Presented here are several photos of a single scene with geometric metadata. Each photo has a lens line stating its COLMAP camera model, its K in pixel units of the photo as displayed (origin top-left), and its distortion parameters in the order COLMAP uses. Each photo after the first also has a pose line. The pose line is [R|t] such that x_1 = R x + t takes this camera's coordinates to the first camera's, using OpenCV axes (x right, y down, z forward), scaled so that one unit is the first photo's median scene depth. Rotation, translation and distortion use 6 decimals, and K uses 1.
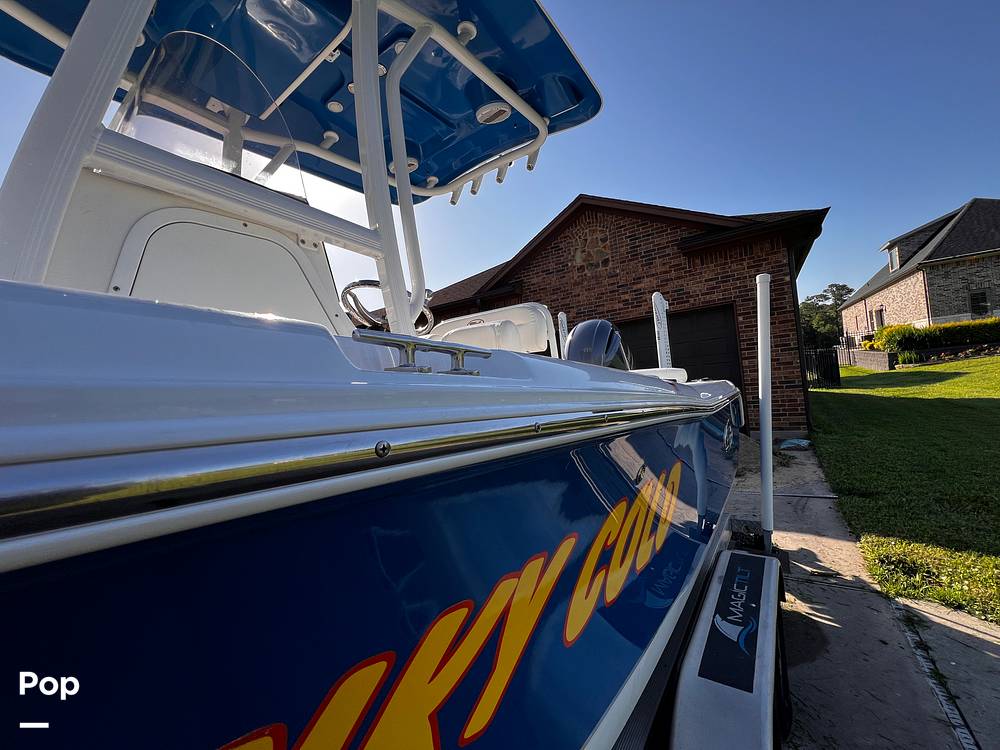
lens RADIAL K [[402.2, 0, 500.2], [0, 402.2, 372.1], [0, 0, 1]] dist [0.000134, 0.000224]
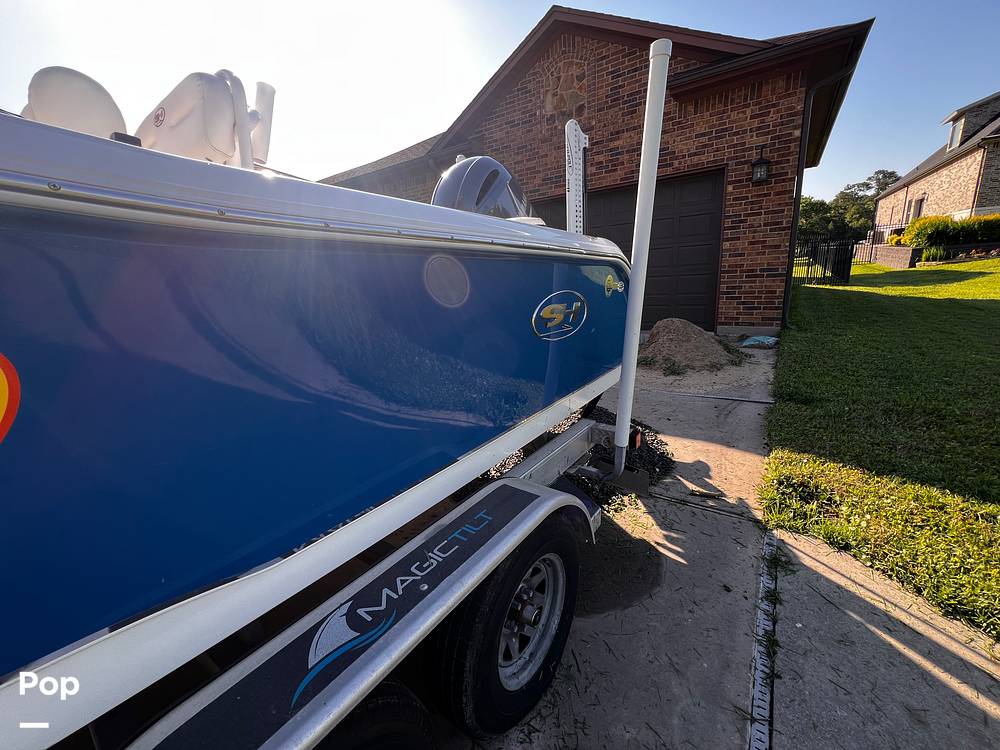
lens RADIAL K [[402.2, 0, 500.2], [0, 402.2, 372.1], [0, 0, 1]] dist [0.000134, 0.000224]
pose [[0.999327, 0.035526, -0.009172, 0.152818], [-0.031806, 0.963406, 0.266154, 0.023649], [0.018292, -0.265683, 0.963887, 0.107209]]
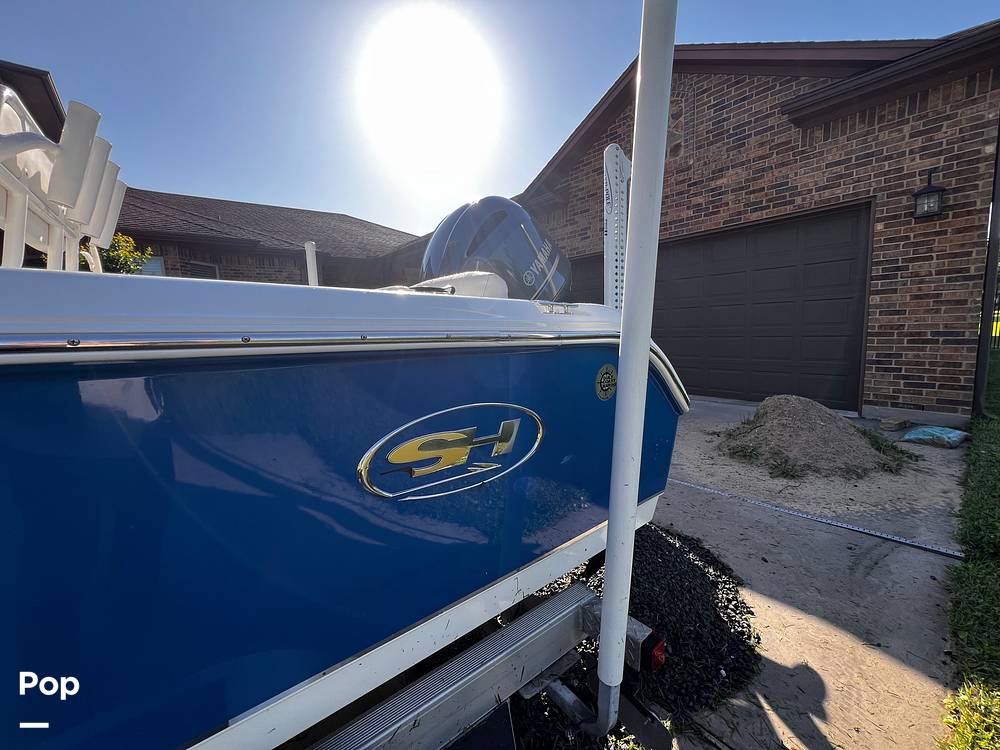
lens RADIAL K [[402.2, 0, 500.2], [0, 402.2, 372.1], [0, 0, 1]] dist [0.000134, 0.000224]
pose [[0.959933, 0.085370, -0.266908, 0.221524], [-0.041496, 0.985270, 0.165895, 0.008920], [0.277139, -0.148173, 0.949336, 0.217849]]
